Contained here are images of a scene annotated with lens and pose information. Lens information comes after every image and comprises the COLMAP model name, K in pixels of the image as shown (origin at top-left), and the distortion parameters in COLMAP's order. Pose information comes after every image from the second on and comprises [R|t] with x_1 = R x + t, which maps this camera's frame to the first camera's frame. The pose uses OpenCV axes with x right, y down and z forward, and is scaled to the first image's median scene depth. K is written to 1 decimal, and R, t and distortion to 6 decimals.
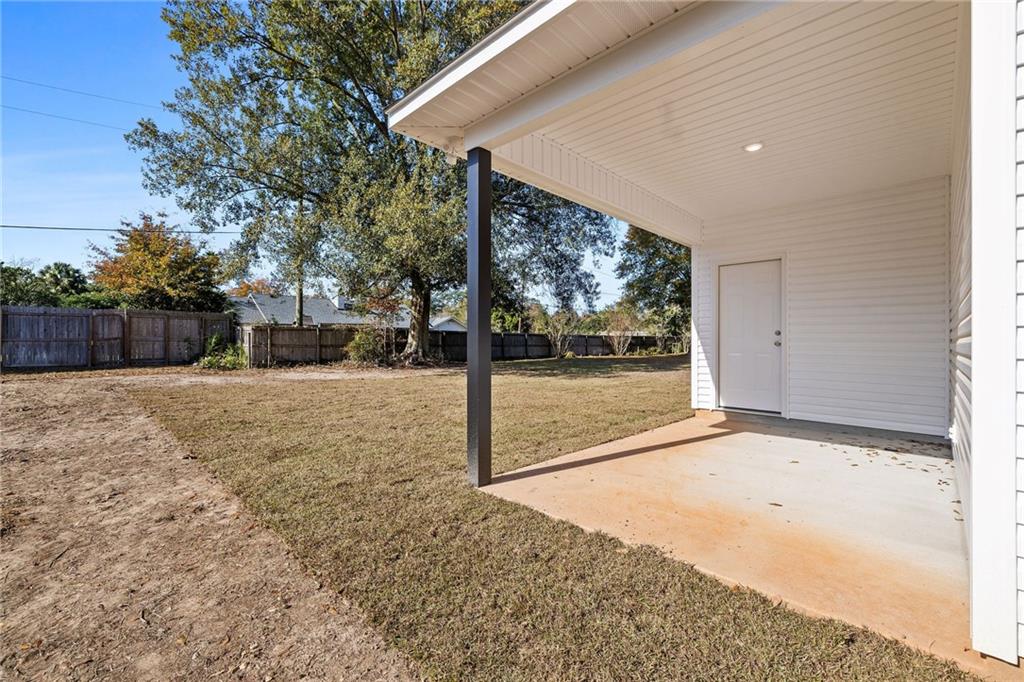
lens RADIAL K [[434.6, 0, 511.4], [0, 434.6, 340.9], [0, 0, 1]] dist [0.002092, 0.000076]
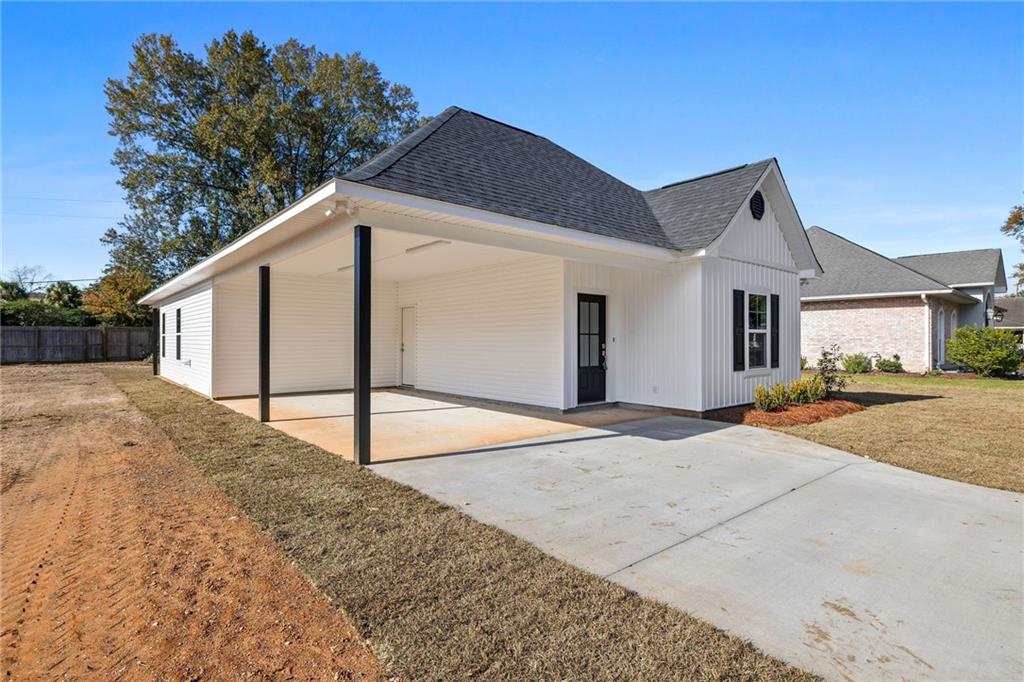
lens RADIAL K [[519.1, 0, 512.6], [0, 519.1, 341.9], [0, 0, 1]] dist [-0.001848, -0.000282]
pose [[0.996714, -0.008452, -0.080562, 0.755512], [0.008658, 0.999960, 0.002213, -0.005565], [0.080540, -0.002903, 0.996747, -0.772761]]
